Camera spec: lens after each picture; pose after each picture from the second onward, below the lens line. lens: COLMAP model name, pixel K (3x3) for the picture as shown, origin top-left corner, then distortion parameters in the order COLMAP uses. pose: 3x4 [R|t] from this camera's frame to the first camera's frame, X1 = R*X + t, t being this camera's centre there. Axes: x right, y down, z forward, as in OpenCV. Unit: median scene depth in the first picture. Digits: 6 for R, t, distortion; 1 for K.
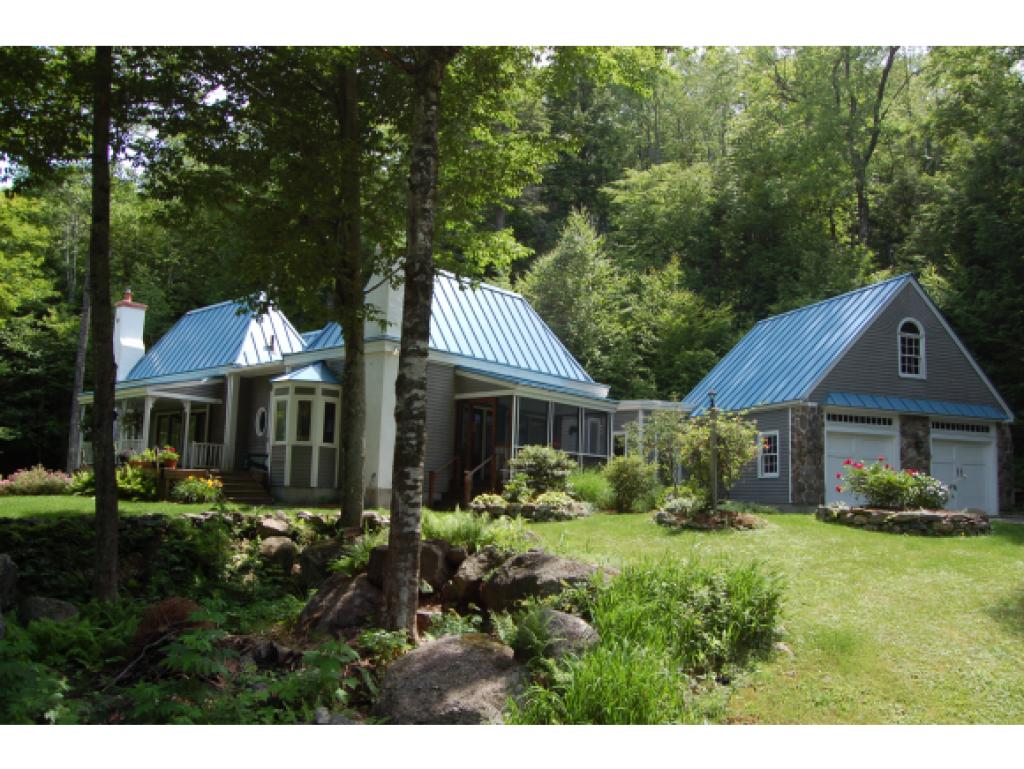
lens RADIAL K [[815.5, 0, 513.4], [0, 815.5, 399.8], [0, 0, 1]] dist [-0.063988, -0.002299]
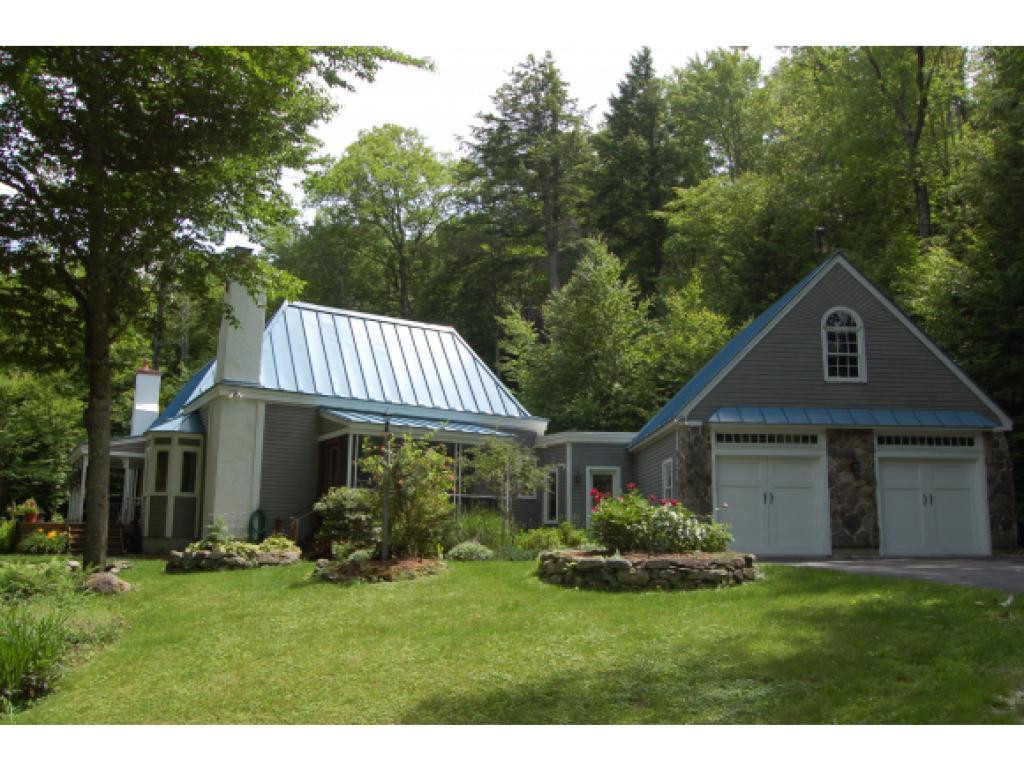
lens RADIAL K [[801.0, 0, 512.0], [0, 801.0, 384.5], [0, 0, 1]] dist [-0.062213, 0.000613]
pose [[0.960559, -0.075220, -0.267711, 0.390127], [0.052902, 0.994569, -0.089633, 0.027467], [0.272999, 0.071935, 0.959321, 0.165214]]
